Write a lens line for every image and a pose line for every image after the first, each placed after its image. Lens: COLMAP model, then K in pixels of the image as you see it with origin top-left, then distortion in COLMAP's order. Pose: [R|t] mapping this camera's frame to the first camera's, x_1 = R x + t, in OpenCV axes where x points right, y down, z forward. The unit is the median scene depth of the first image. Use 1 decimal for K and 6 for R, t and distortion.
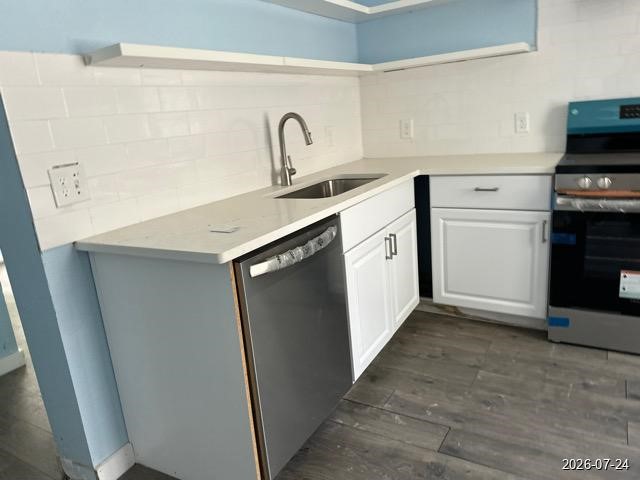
lens RADIAL K [[471.9, 0, 316.7], [0, 471.9, 235.8], [0, 0, 1]] dist [0.062264, -0.081762]
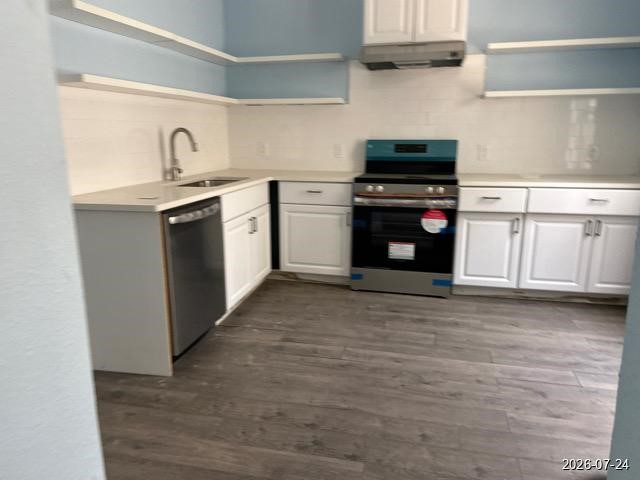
lens RADIAL K [[471.9, 0, 325.9], [0, 471.9, 243.1], [0, 0, 1]] dist [0.062264, -0.081762]
pose [[0.946702, 0.018837, 0.321560, -0.094932], [-0.006903, 0.999246, -0.038214, 0.129505], [-0.322037, 0.033958, 0.946118, -0.449931]]
